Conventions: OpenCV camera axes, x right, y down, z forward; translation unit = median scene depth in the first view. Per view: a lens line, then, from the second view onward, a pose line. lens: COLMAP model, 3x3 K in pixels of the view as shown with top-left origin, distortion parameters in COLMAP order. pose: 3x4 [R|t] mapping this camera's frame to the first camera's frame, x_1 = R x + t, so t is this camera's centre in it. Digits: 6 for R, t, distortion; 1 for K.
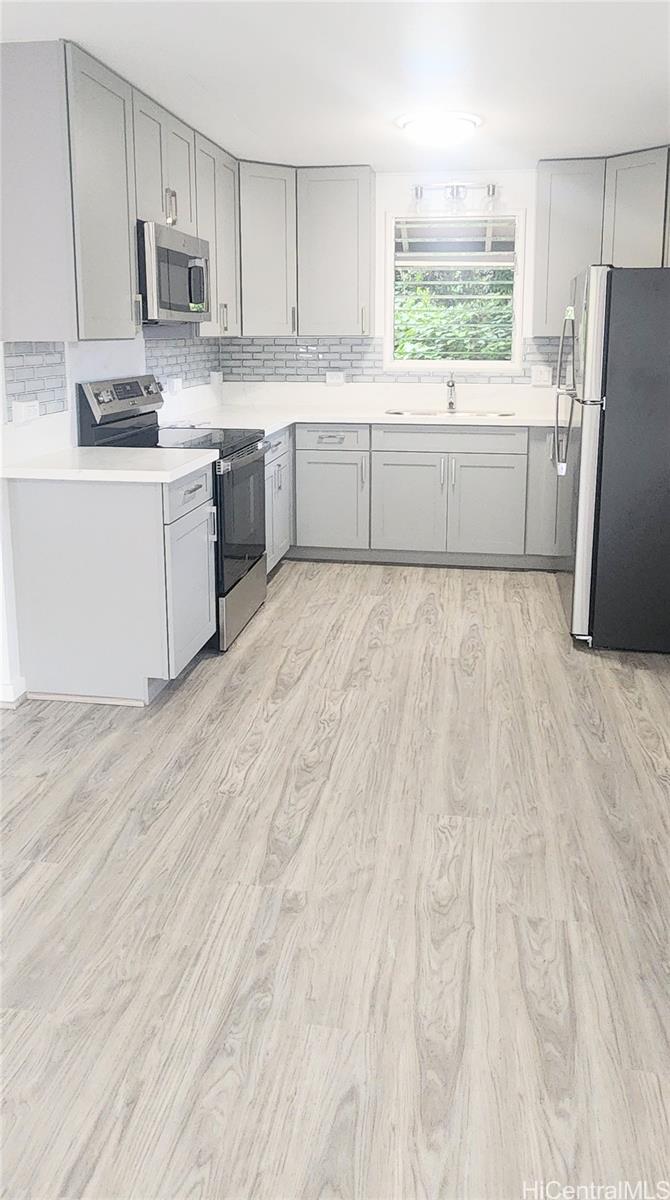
lens RADIAL K [[847.2, 0, 344.0], [0, 847.2, 472.8], [0, 0, 1]] dist [0.000951, 0.000896]
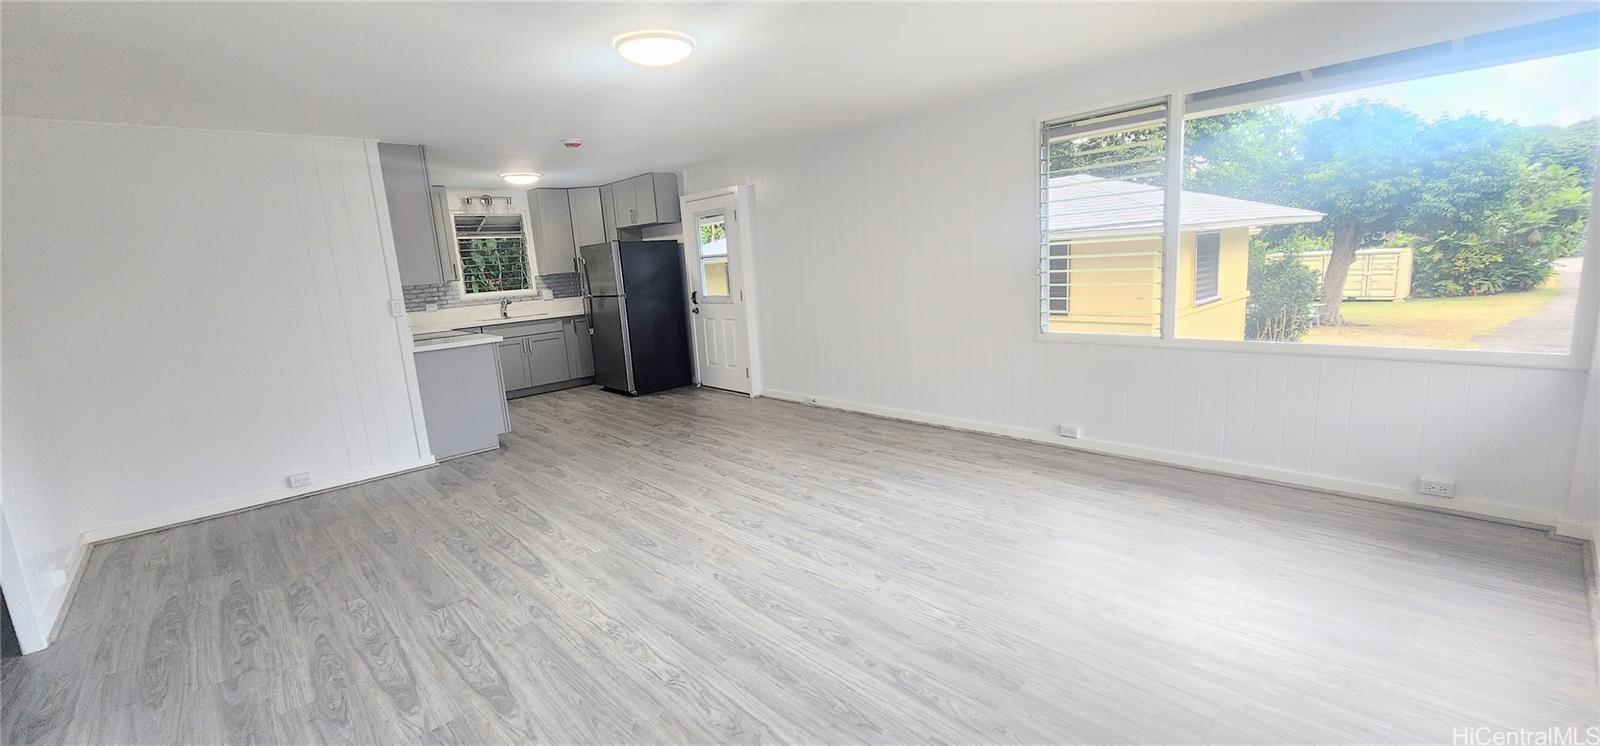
lens RADIAL K [[664.7, 0, 794.4], [0, 664.7, 374.6], [0, 0, 1]] dist [-0.001392, 0.000521]
pose [[0.631081, -0.178023, 0.755013, -0.786016], [0.192863, 0.978756, 0.069573, 0.092552], [-0.751359, 0.101708, 0.652008, -0.550529]]
